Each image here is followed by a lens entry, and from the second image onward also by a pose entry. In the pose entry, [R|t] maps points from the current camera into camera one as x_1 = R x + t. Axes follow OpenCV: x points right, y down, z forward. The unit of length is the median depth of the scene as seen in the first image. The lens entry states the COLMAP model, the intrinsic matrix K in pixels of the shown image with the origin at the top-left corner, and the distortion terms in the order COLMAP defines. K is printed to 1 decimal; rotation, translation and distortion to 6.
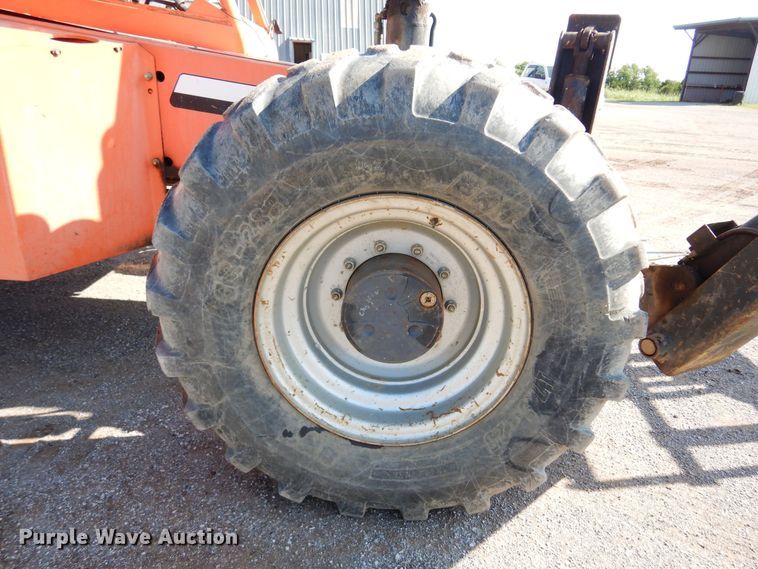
lens RADIAL K [[540.4, 0, 377.4], [0, 540.4, 286.2], [0, 0, 1]] dist [0.014560, -0.003629]
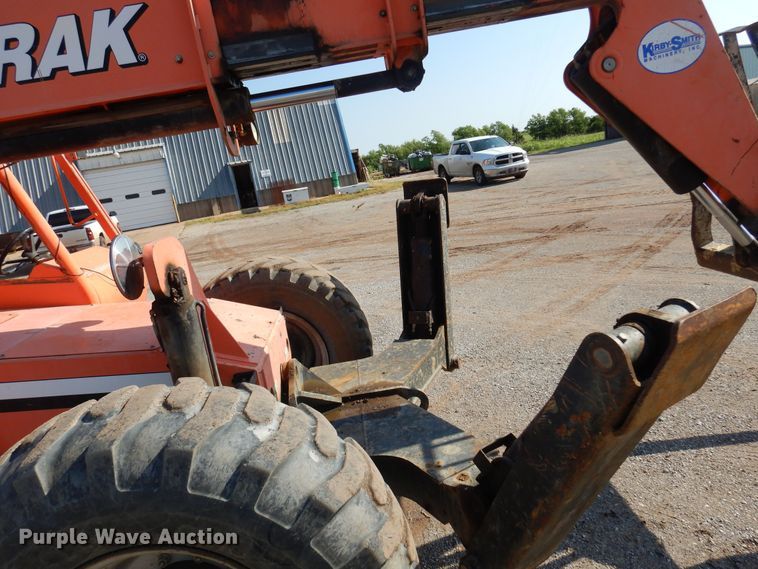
lens RADIAL K [[540.4, 0, 377.4], [0, 540.4, 286.2], [0, 0, 1]] dist [0.014560, -0.003629]
pose [[0.976656, -0.210785, 0.041378, 0.590380], [0.214534, 0.966863, -0.138390, -0.436090], [-0.010837, 0.144037, 0.989513, -0.119340]]
